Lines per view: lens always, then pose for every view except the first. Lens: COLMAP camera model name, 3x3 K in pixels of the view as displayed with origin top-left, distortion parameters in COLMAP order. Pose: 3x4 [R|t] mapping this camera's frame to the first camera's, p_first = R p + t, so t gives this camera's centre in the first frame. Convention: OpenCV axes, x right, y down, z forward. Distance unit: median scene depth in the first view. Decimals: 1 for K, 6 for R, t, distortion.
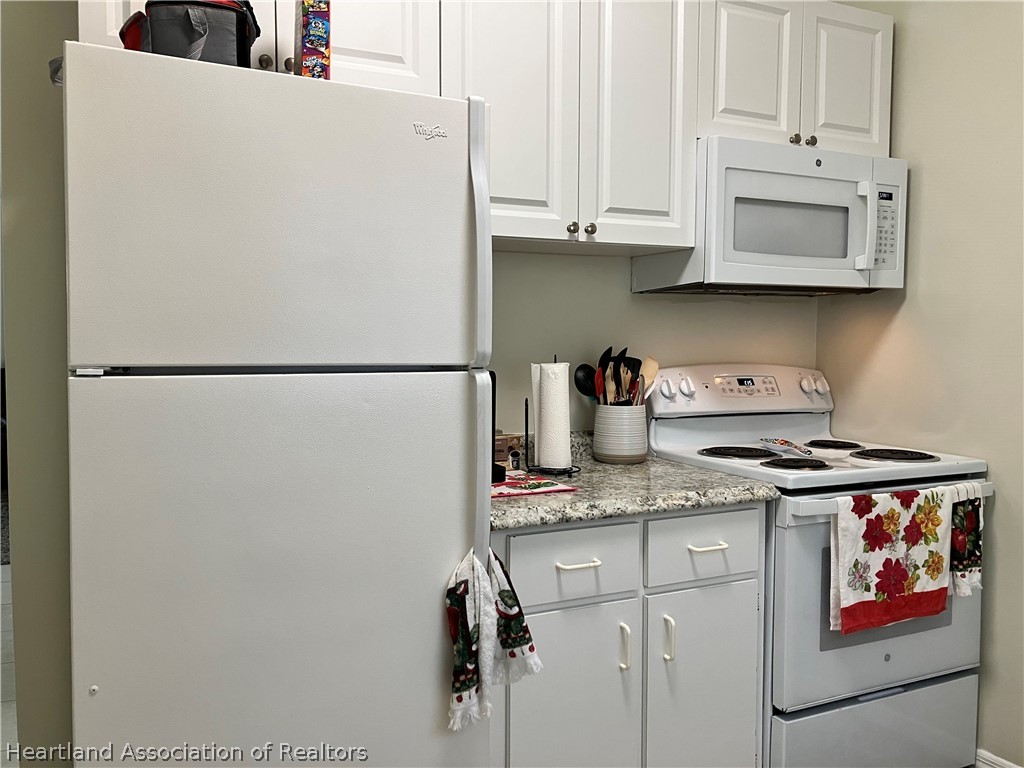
lens RADIAL K [[833.5, 0, 515.9], [0, 833.5, 373.0], [0, 0, 1]] dist [0.007173, -0.021591]
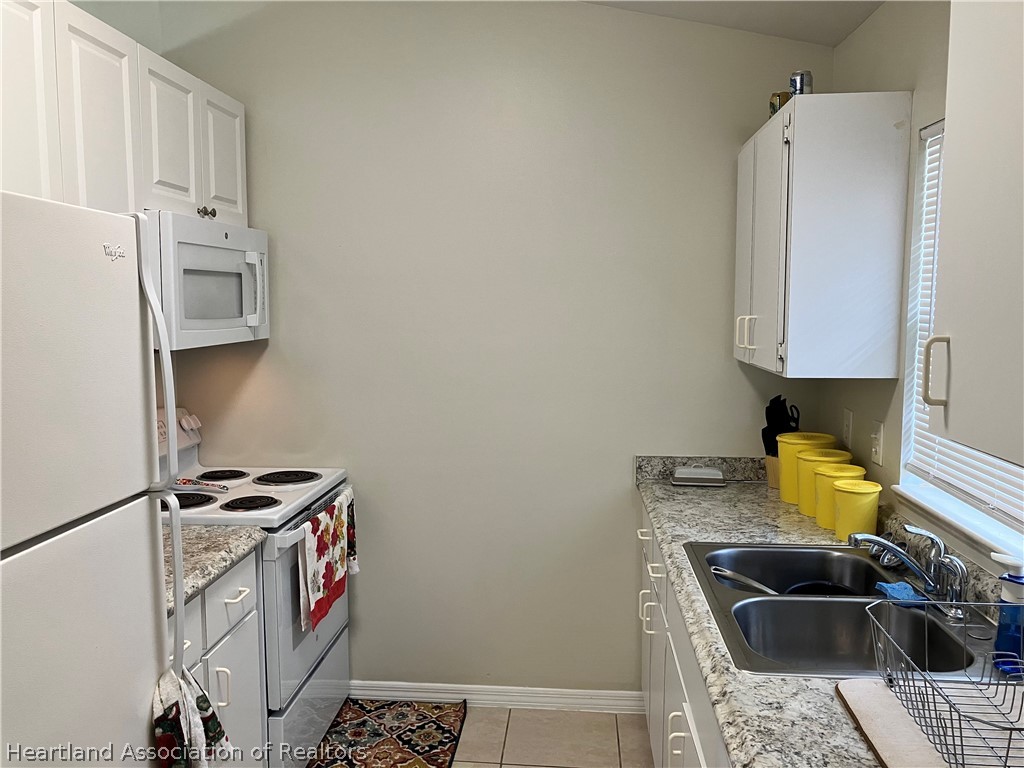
lens RADIAL K [[833.5, 0, 512.8], [0, 833.5, 383.0], [0, 0, 1]] dist [0.007173, -0.021591]
pose [[0.500187, -0.088388, 0.861395, -0.492192], [0.042219, 0.996083, 0.077693, -0.139624], [-0.864888, -0.002494, 0.501959, 0.104514]]
